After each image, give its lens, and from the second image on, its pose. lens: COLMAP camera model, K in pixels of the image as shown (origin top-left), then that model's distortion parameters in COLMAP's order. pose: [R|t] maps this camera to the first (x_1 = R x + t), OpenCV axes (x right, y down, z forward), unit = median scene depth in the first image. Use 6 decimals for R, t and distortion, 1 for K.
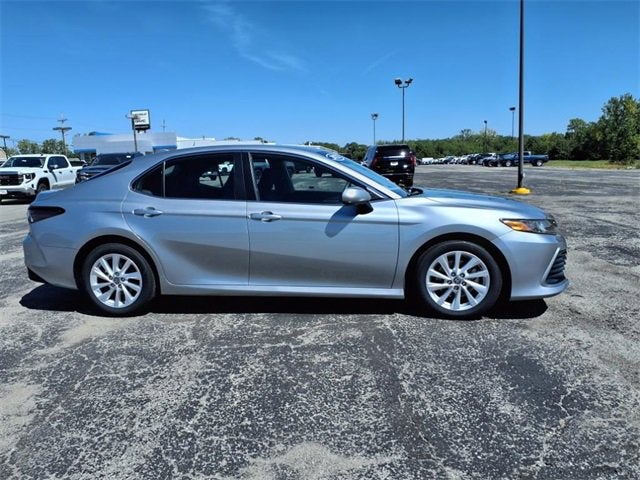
lens RADIAL K [[512.9, 0, 320.0], [0, 512.9, 240.0], [0, 0, 1]] dist [0.048159, -0.069334]
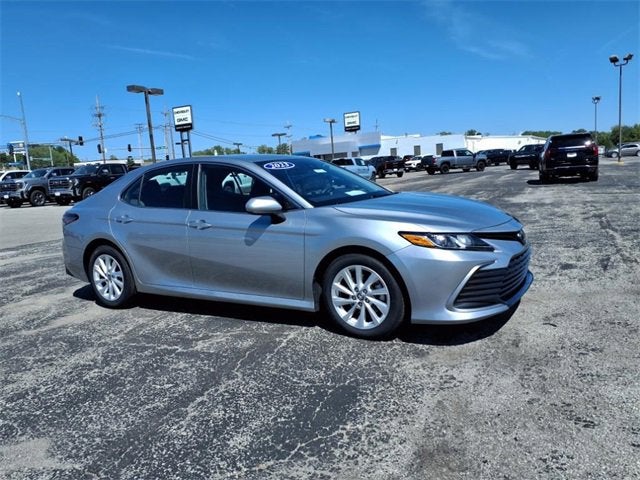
lens RADIAL K [[504.9, 0, 320.0], [0, 504.9, 240.0], [0, 0, 1]] dist [0.061113, -0.099425]
pose [[0.923837, 0.023303, -0.382076, 0.540855], [-0.019503, 0.999714, 0.013815, -0.034636], [0.382289, -0.005311, 0.924027, 0.127804]]
